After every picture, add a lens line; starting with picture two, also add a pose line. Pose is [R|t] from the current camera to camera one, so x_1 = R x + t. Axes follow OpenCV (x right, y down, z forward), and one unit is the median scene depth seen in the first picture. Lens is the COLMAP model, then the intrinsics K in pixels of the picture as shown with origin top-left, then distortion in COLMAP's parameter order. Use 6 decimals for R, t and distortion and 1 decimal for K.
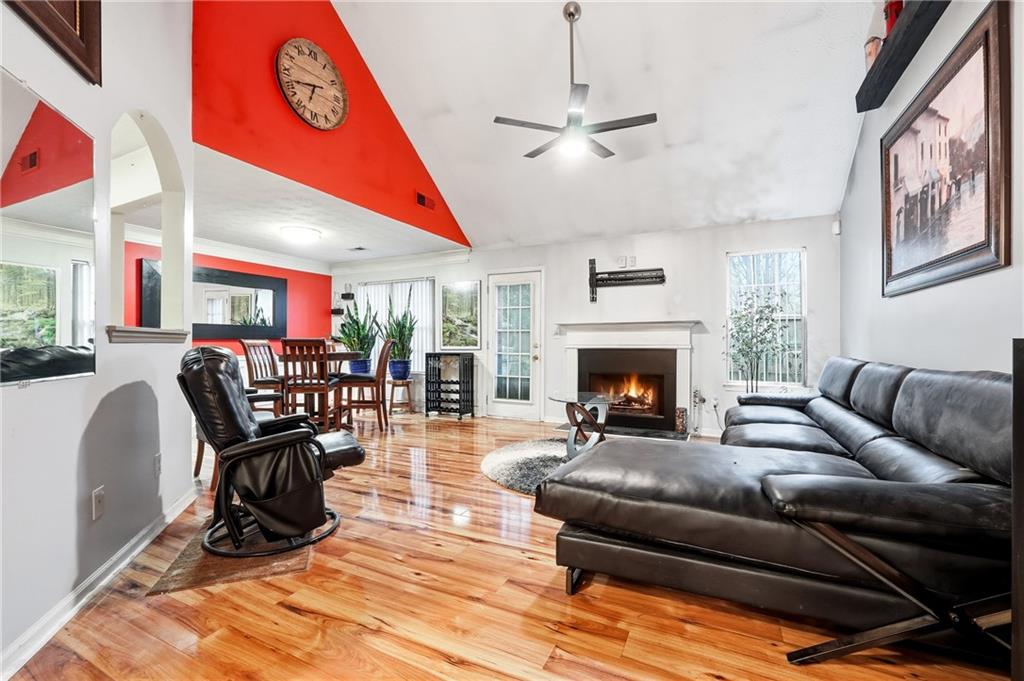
lens RADIAL K [[431.3, 0, 507.1], [0, 431.3, 342.5], [0, 0, 1]] dist [-0.018734, 0.006129]
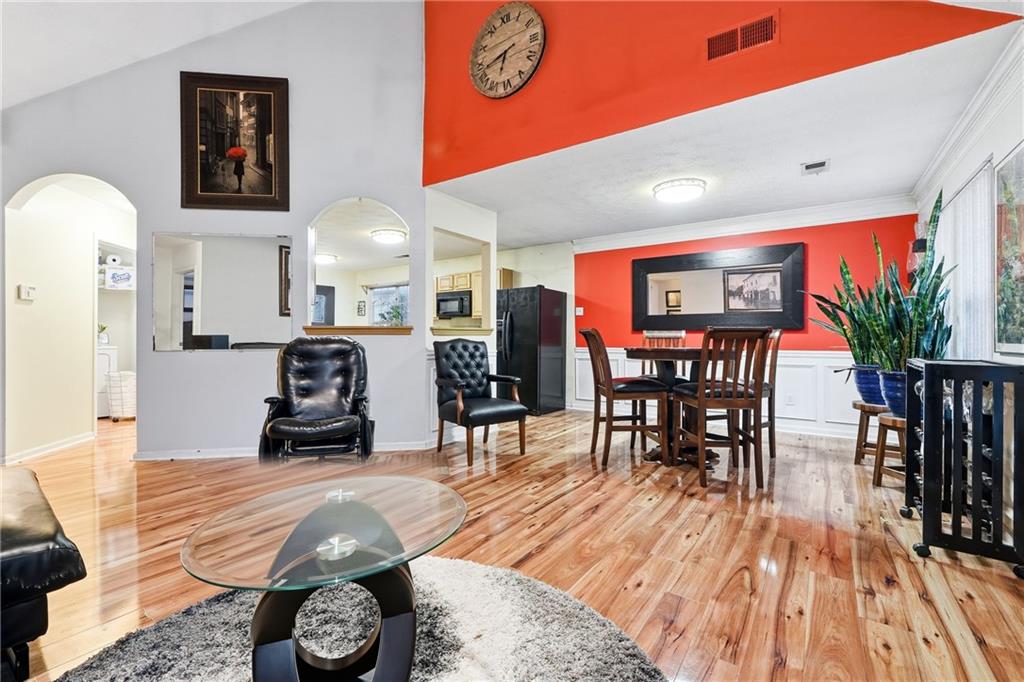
lens RADIAL K [[431.3, 0, 509.2], [0, 431.3, 335.4], [0, 0, 1]] dist [-0.018734, 0.006129]
pose [[-0.159808, -0.000879, -0.987148, 0.442982], [-0.003497, 0.999994, -0.000324, 0.004371], [0.987142, 0.003400, -0.159810, 1.142061]]
